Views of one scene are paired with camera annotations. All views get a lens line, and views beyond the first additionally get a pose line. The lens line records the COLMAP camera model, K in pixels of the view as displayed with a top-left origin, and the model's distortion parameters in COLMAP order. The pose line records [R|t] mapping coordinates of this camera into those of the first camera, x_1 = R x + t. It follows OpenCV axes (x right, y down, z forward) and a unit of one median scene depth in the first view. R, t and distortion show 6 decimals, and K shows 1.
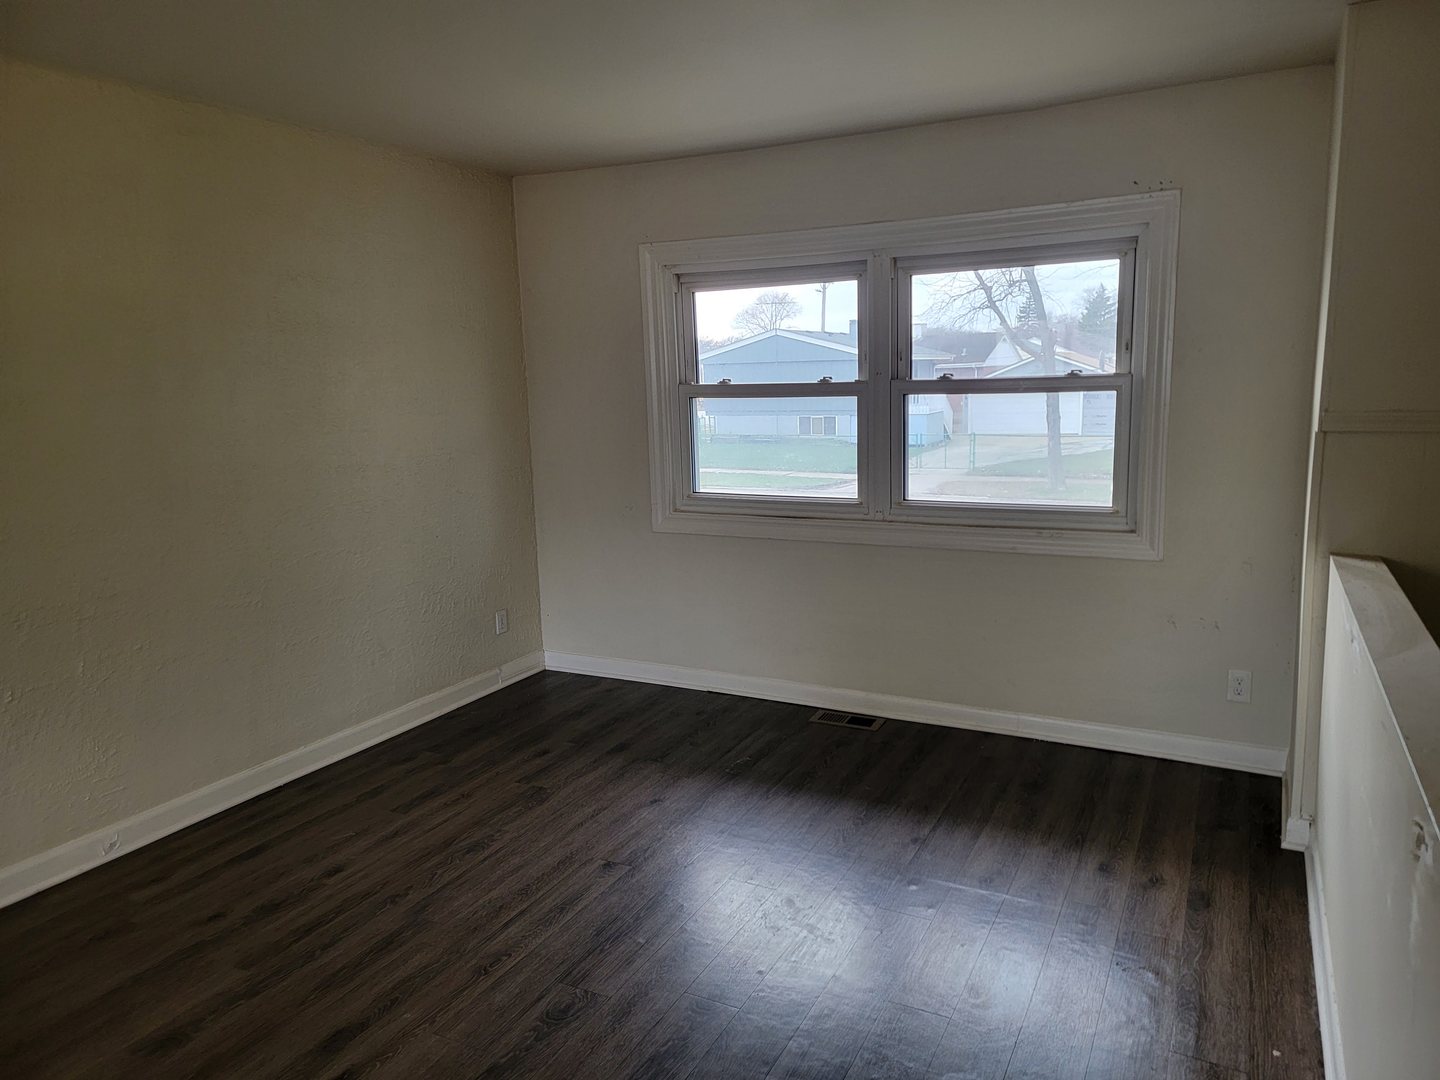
lens RADIAL K [[1002.2, 0, 739.3], [0, 1002.2, 517.3], [0, 0, 1]] dist [0.081165, -0.060817]
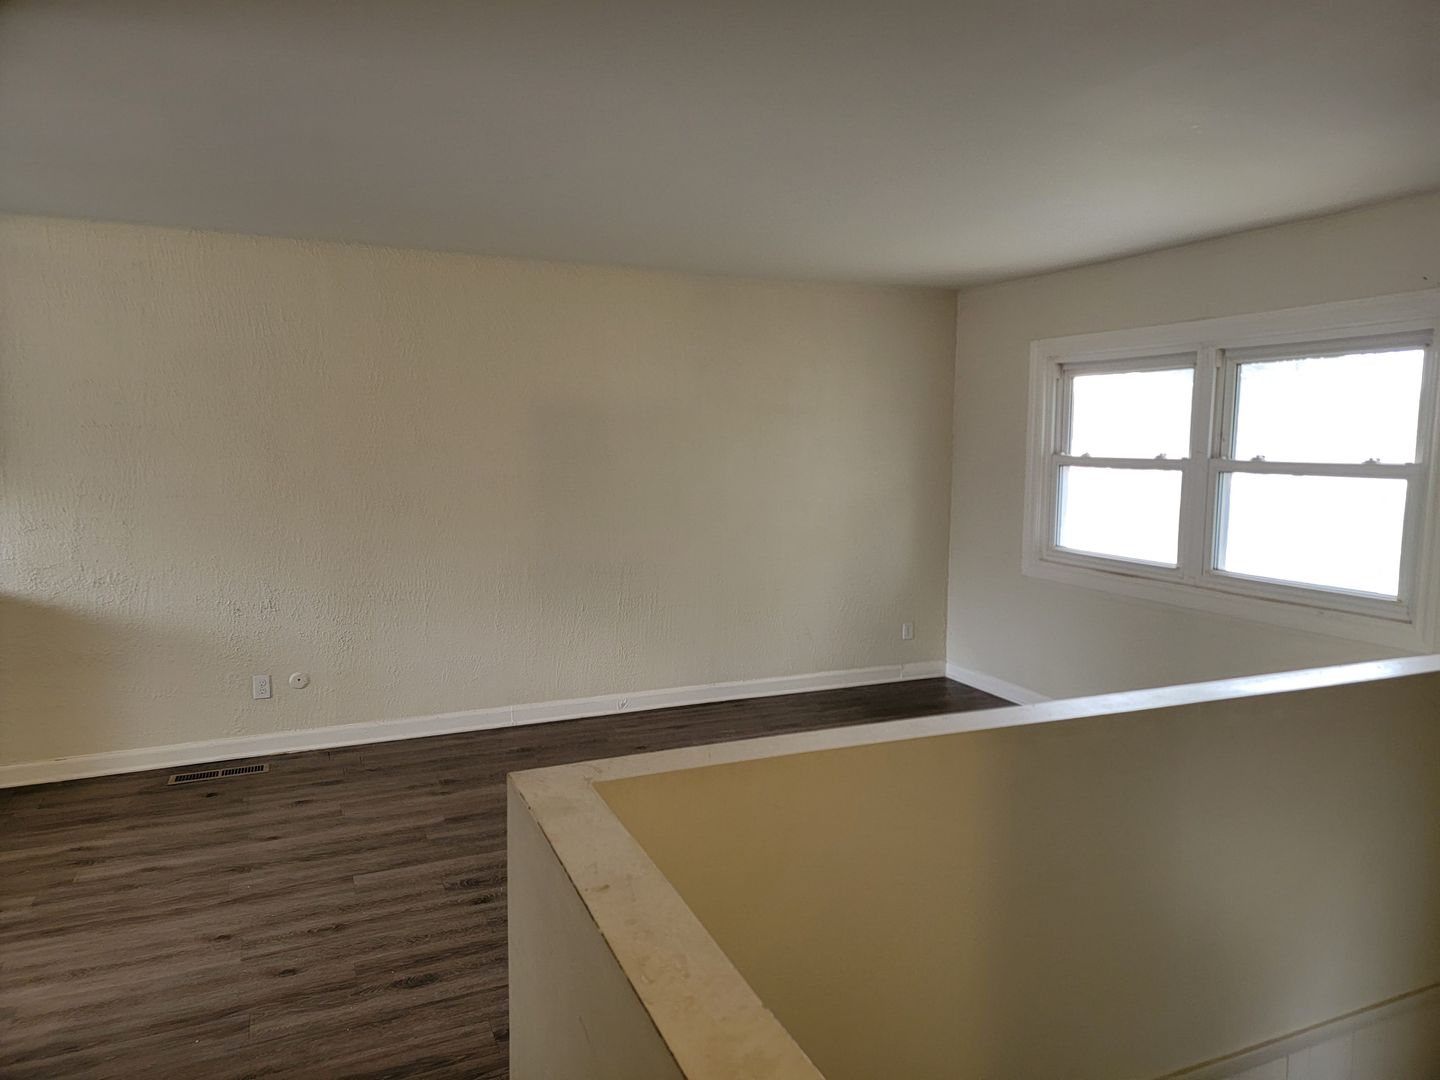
lens RADIAL K [[1002.2, 0, 762.7], [0, 1002.2, 539.7], [0, 0, 1]] dist [0.081165, -0.060817]
pose [[0.786622, 0.099131, -0.609426, 0.448336], [-0.124077, 0.992272, 0.001252, 0.010587], [0.604840, 0.074631, 0.792842, -0.169164]]
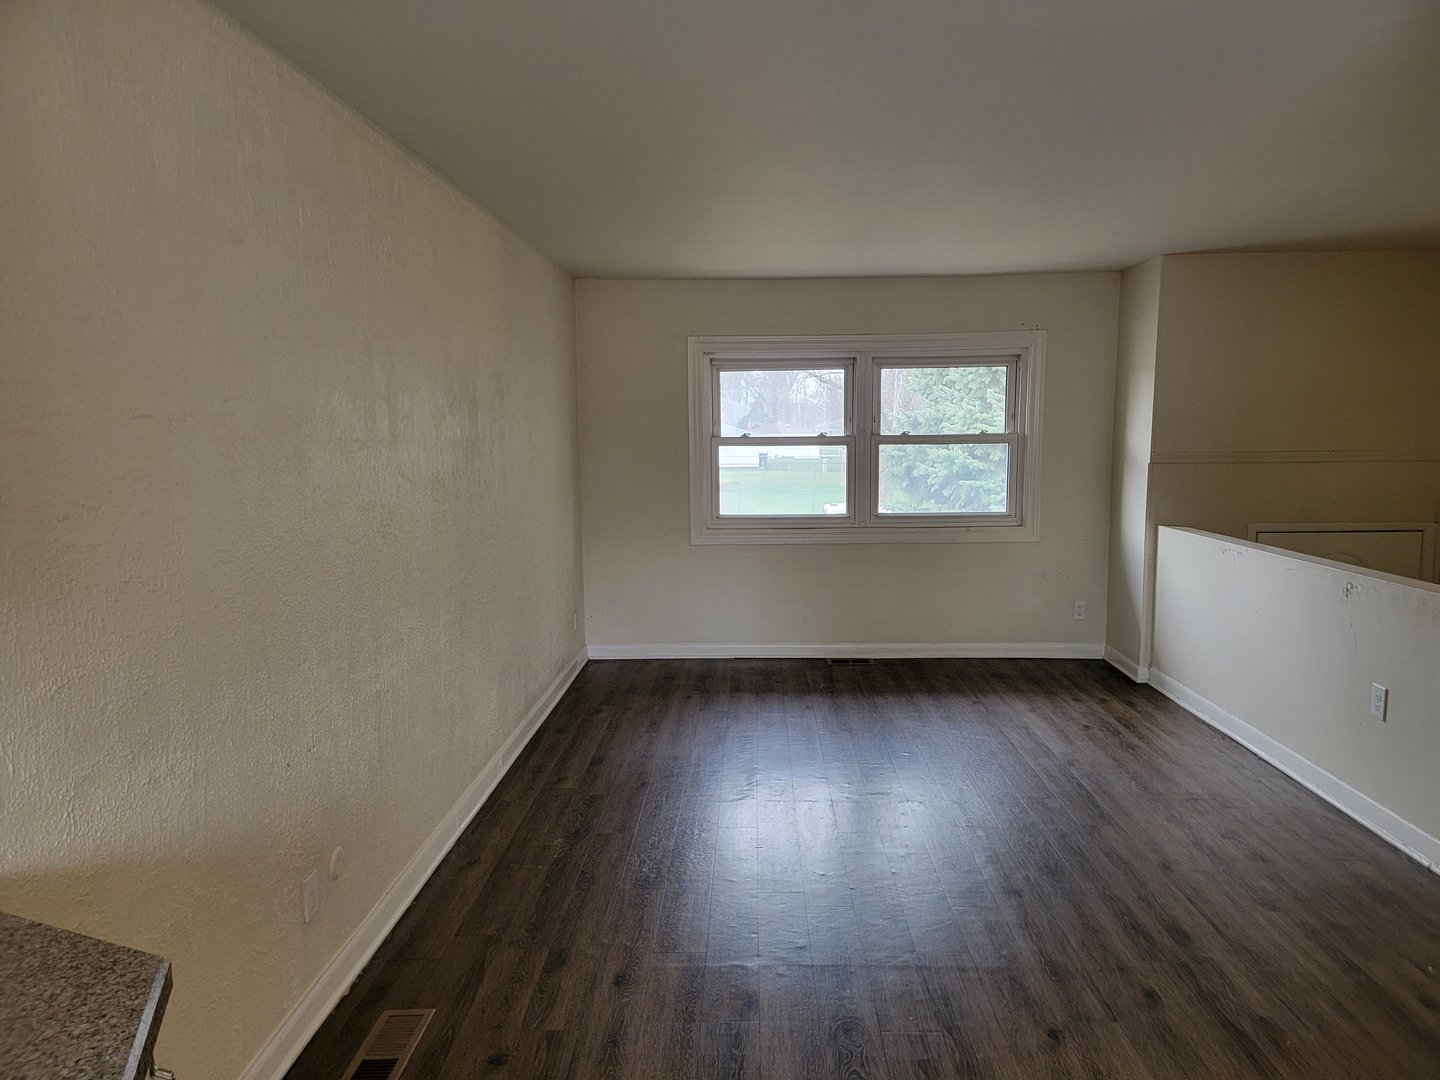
lens RADIAL K [[1002.2, 0, 732.0], [0, 1002.2, 536.1], [0, 0, 1]] dist [0.081165, -0.060817]
pose [[0.902448, -0.032499, 0.429572, -0.697806], [0.049827, 0.998332, -0.029148, 0.051142], [-0.427908, 0.047708, 0.902562, -0.283993]]
